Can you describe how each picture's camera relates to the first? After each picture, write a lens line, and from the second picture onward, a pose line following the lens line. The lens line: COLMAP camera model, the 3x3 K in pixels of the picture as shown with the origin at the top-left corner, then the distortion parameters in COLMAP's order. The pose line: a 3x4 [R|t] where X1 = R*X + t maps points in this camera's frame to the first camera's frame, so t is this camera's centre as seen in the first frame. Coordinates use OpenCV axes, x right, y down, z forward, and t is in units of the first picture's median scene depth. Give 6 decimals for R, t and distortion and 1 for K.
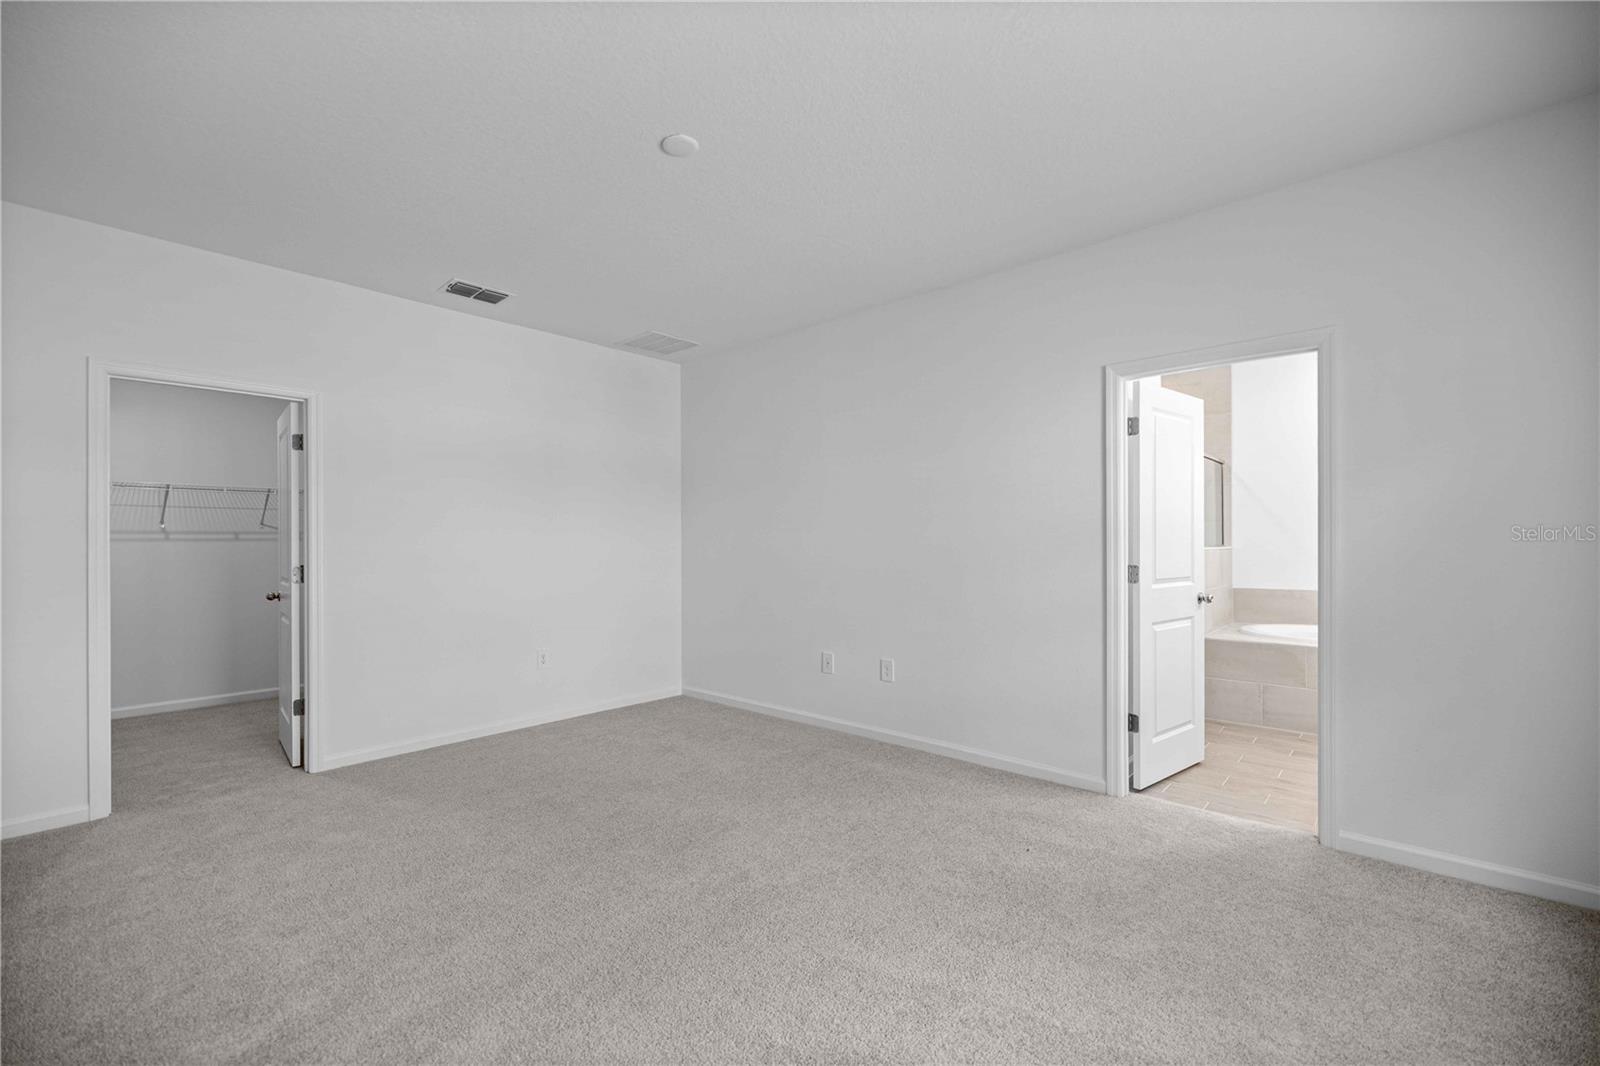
lens RADIAL K [[678.0, 0, 796.0], [0, 678.0, 534.1], [0, 0, 1]] dist [0.001596, 0.000638]
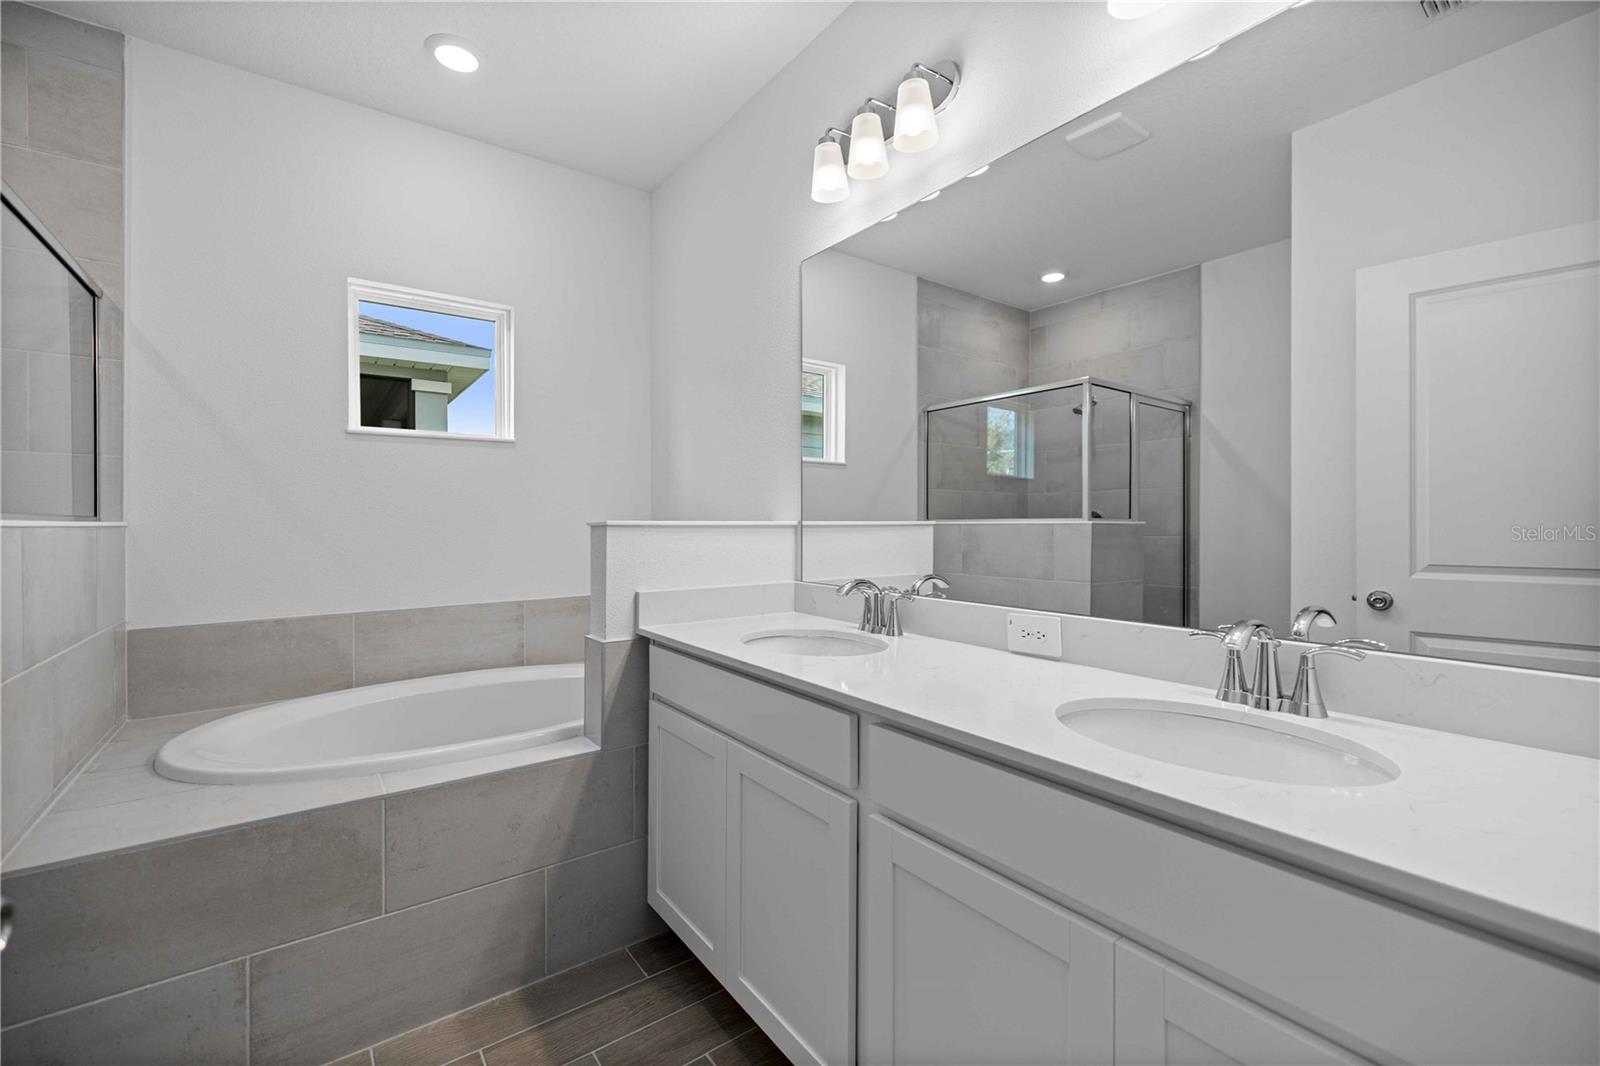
lens RADIAL K [[678.0, 0, 794.0], [0, 678.0, 522.5], [0, 0, 1]] dist [0.001596, 0.000638]
pose [[0.209421, -0.005307, 0.977811, 0.351199], [-0.008547, 0.999937, 0.007257, 0.013490], [-0.977788, -0.009877, 0.209362, 0.557801]]
